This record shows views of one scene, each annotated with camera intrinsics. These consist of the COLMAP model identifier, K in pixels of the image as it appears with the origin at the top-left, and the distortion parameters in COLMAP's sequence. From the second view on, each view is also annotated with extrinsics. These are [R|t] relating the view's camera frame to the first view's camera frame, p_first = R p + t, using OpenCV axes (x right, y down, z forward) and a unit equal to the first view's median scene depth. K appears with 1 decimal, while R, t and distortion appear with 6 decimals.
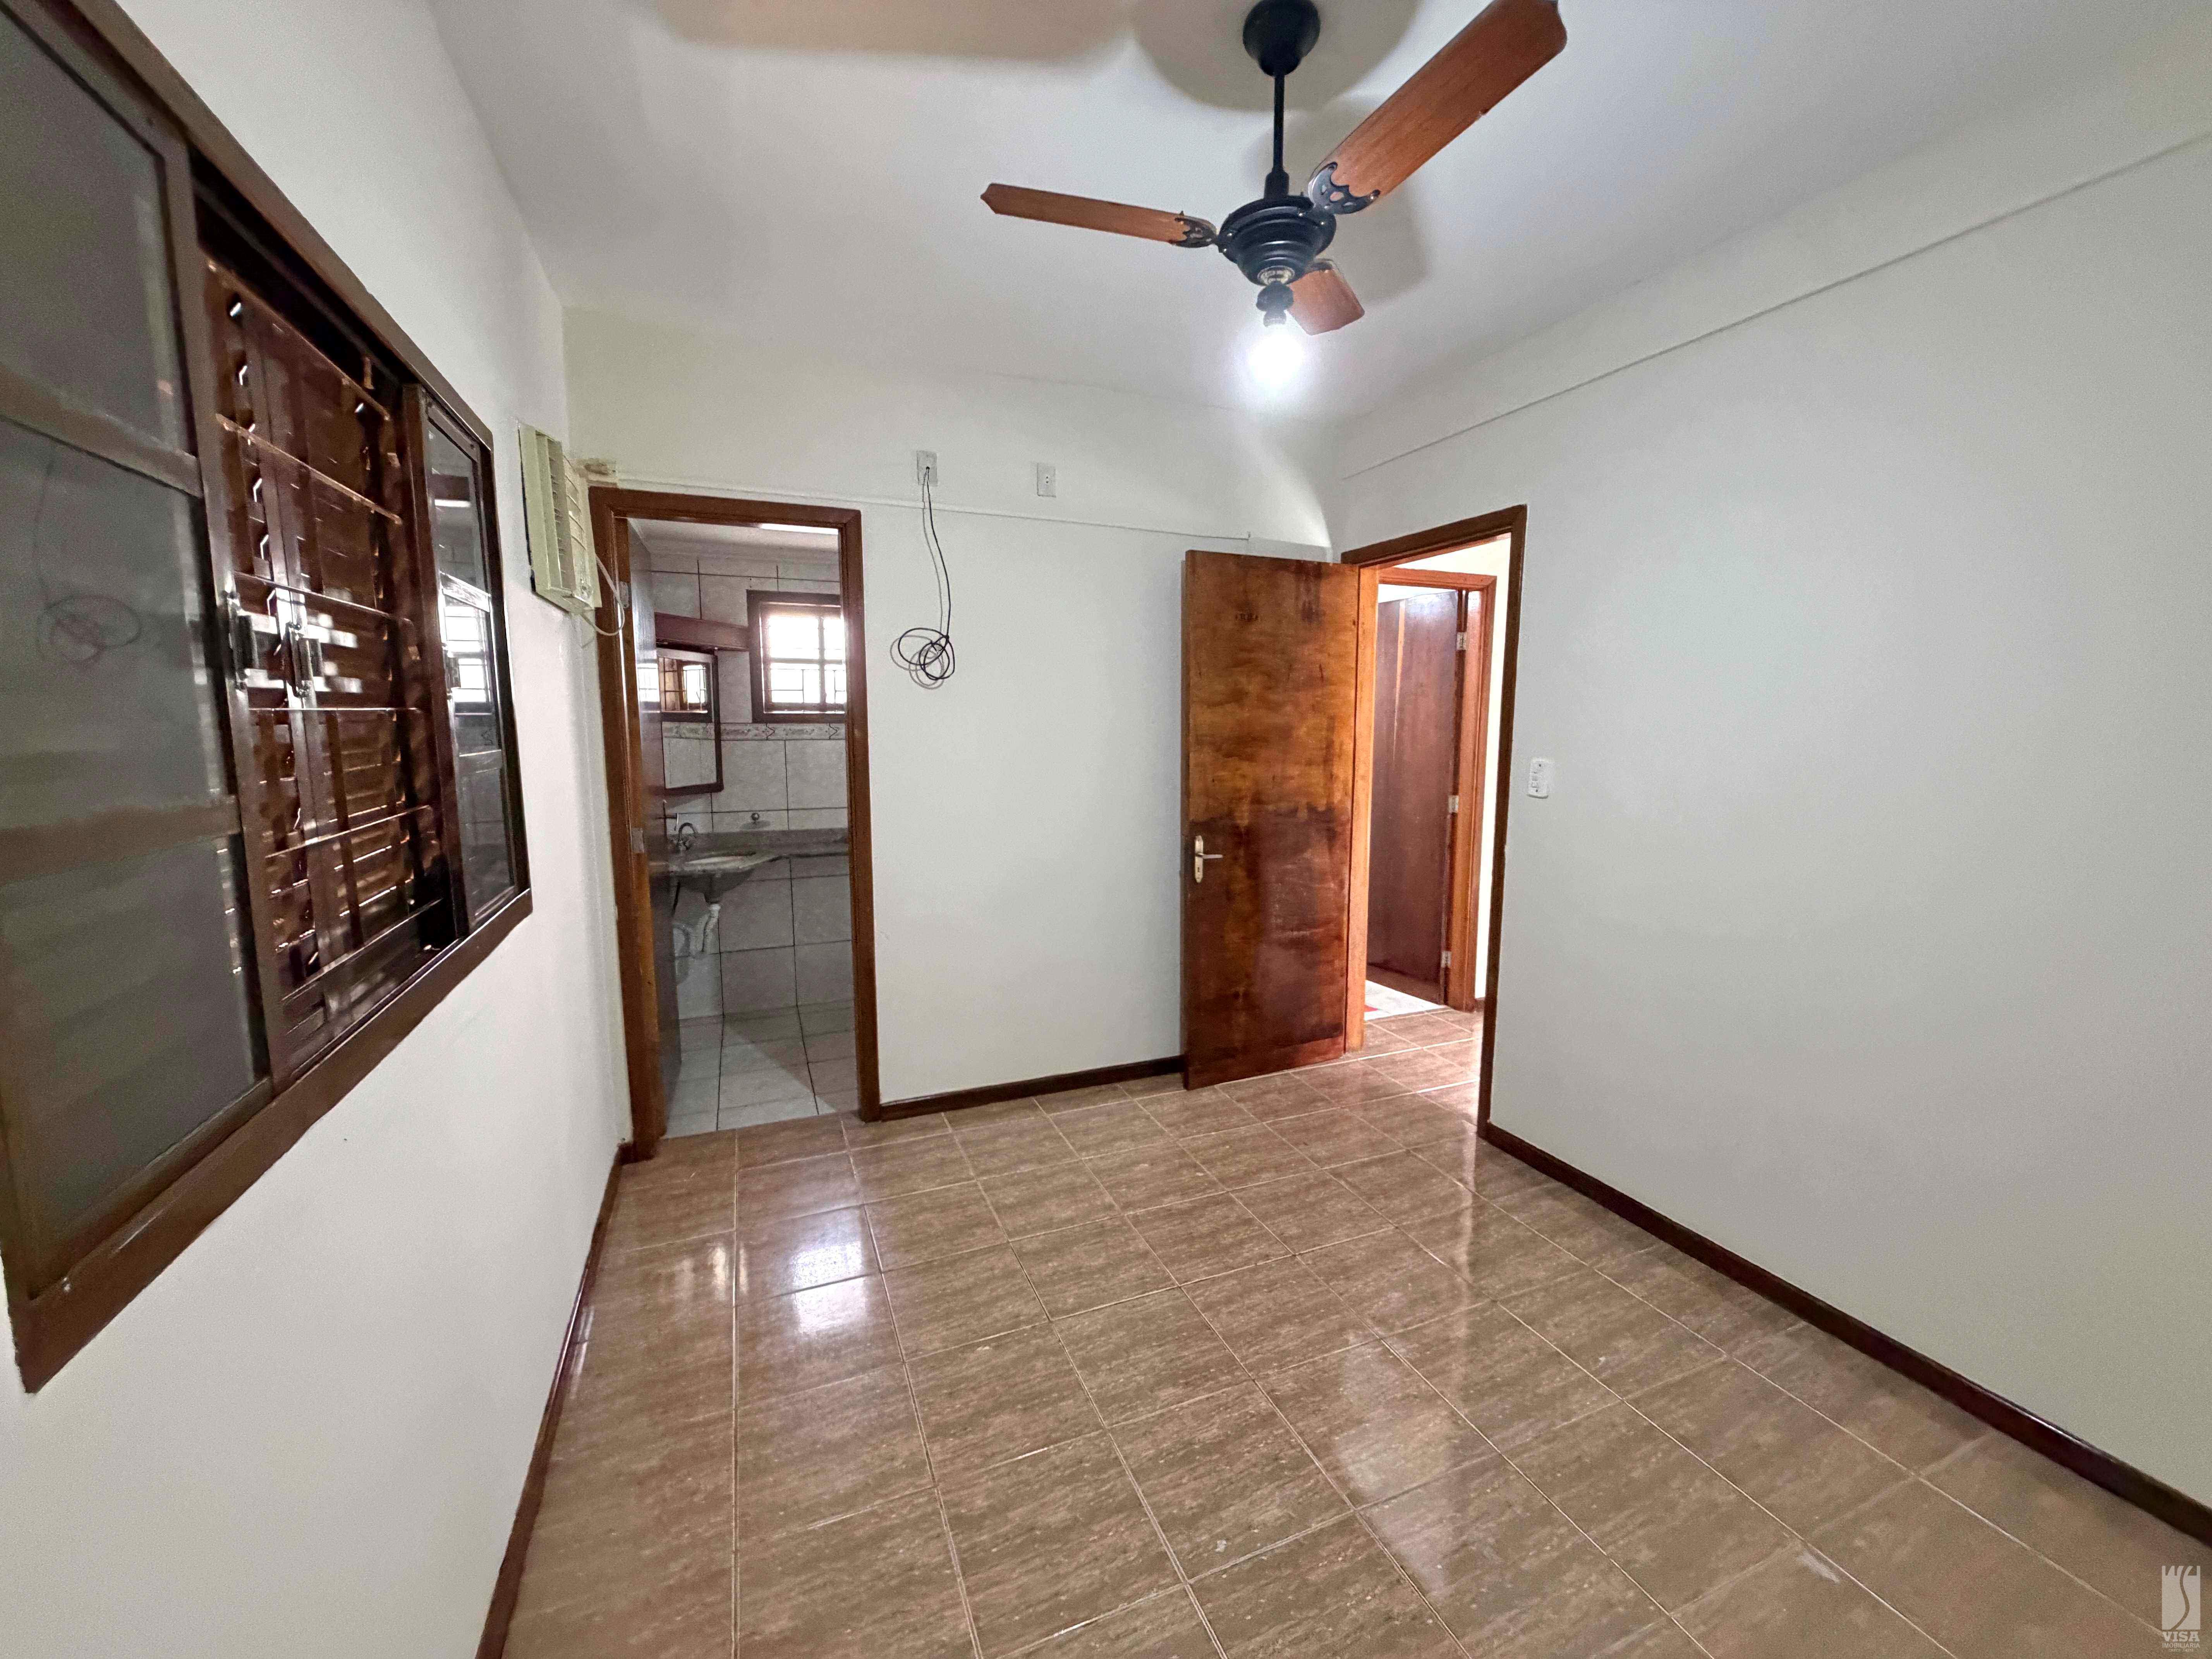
lens RADIAL K [[880.8, 0, 1106.1], [0, 880.8, 830.1], [0, 0, 1]] dist [0.000201, 0.000101]
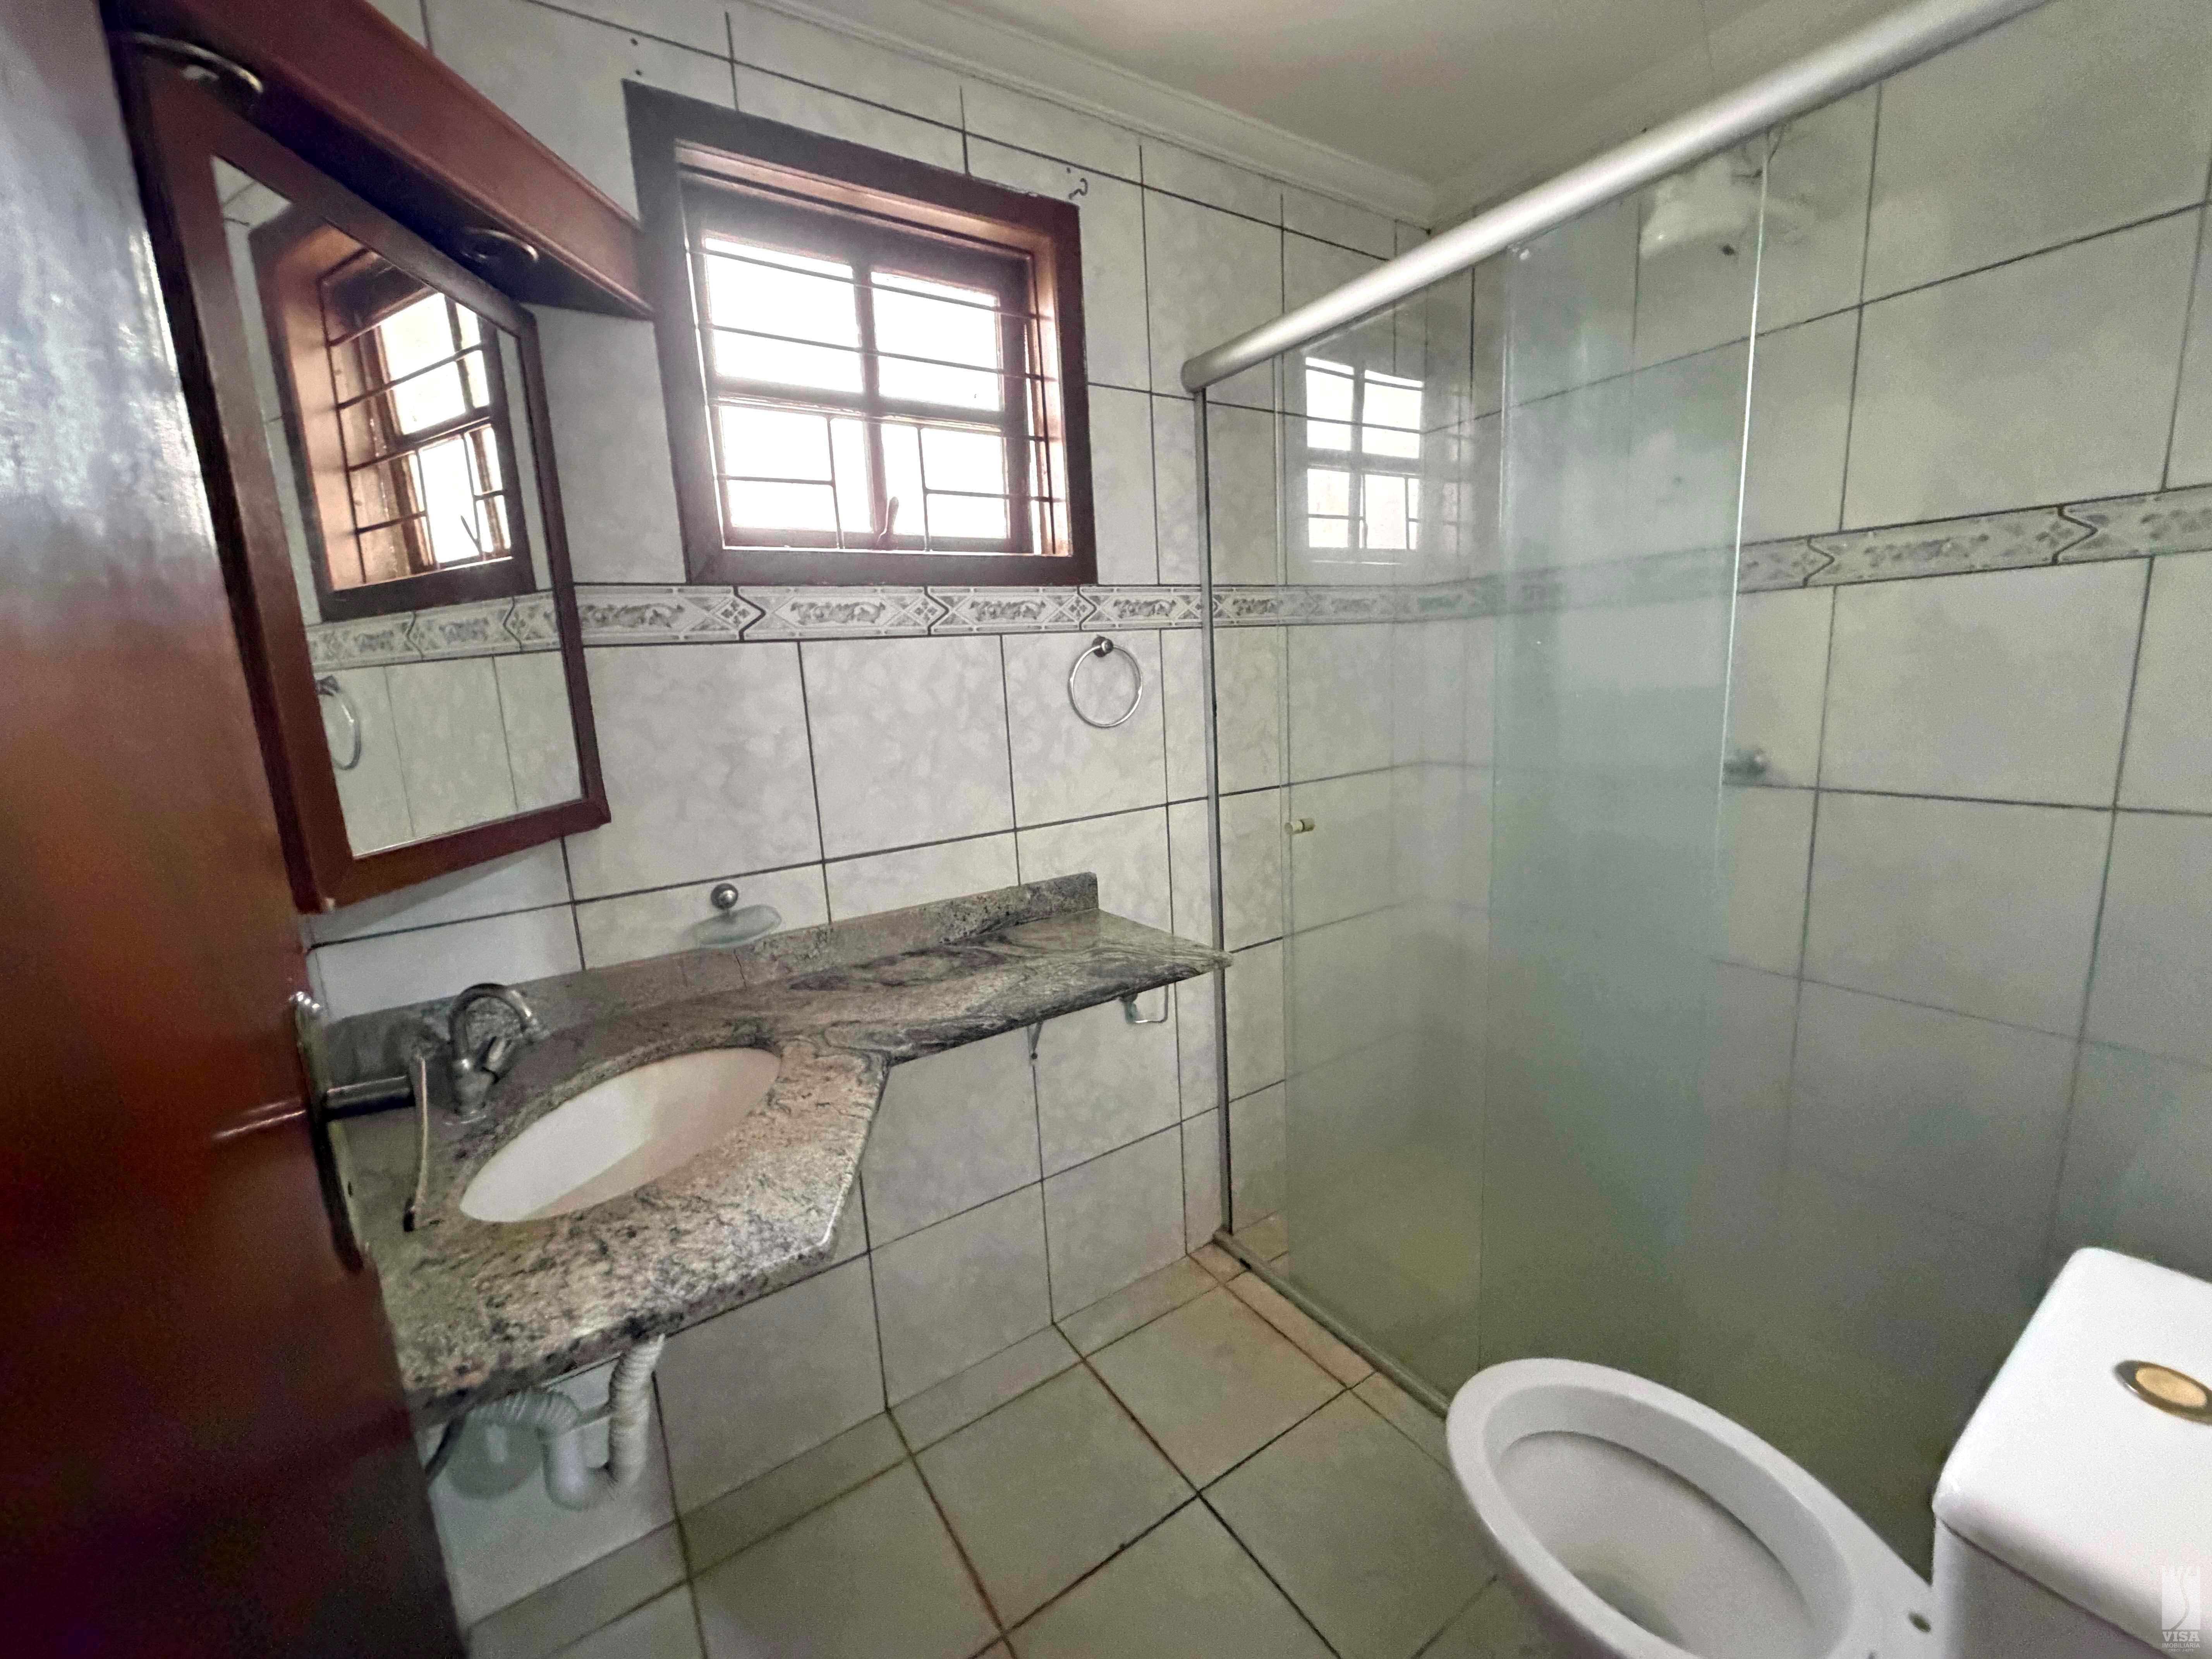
lens RADIAL K [[880.8, 0, 1108.3], [0, 880.8, 817.7], [0, 0, 1]] dist [0.000201, 0.000101]
pose [[0.979753, -0.087166, 0.180237, -0.331593], [0.079051, 0.995527, 0.051745, -0.049547], [-0.183941, -0.036449, 0.982261, 0.699550]]
